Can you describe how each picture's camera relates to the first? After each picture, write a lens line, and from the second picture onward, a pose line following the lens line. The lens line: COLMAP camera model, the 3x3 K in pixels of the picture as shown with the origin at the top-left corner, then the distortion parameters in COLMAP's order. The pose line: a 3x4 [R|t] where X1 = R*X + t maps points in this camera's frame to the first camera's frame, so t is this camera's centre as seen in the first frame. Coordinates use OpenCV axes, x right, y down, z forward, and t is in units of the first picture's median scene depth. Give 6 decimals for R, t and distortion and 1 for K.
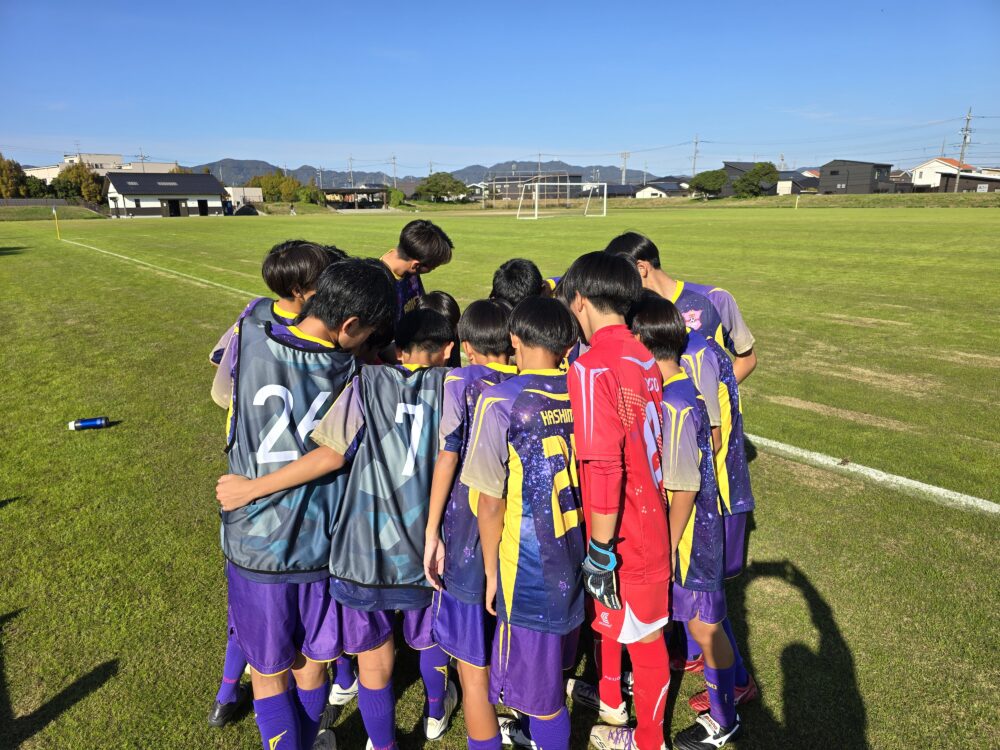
lens RADIAL K [[685.1, 0, 499.3], [0, 685.1, 377.4], [0, 0, 1]] dist [0.054413, -0.041839]
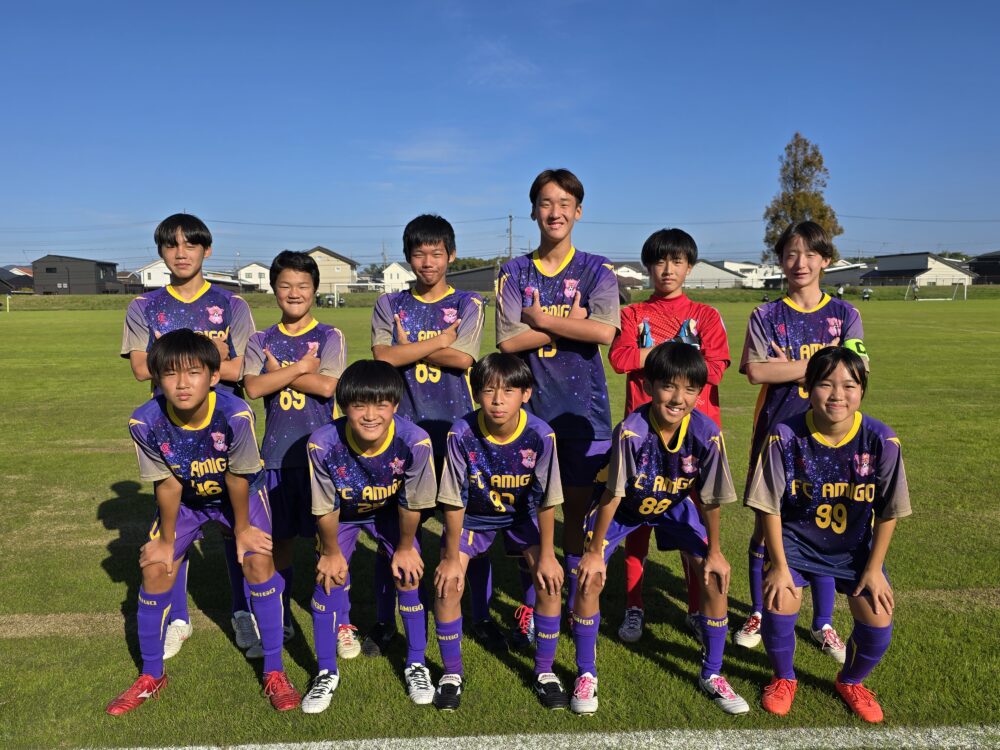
lens RADIAL K [[685.1, 0, 499.3], [0, 685.1, 377.4], [0, 0, 1]] dist [0.054413, -0.041839]
pose [[0.543450, -0.079531, 0.835666, 0.091349], [0.208724, 0.977040, -0.042752, -0.022878], [-0.813079, 0.197657, 0.547572, 0.174269]]
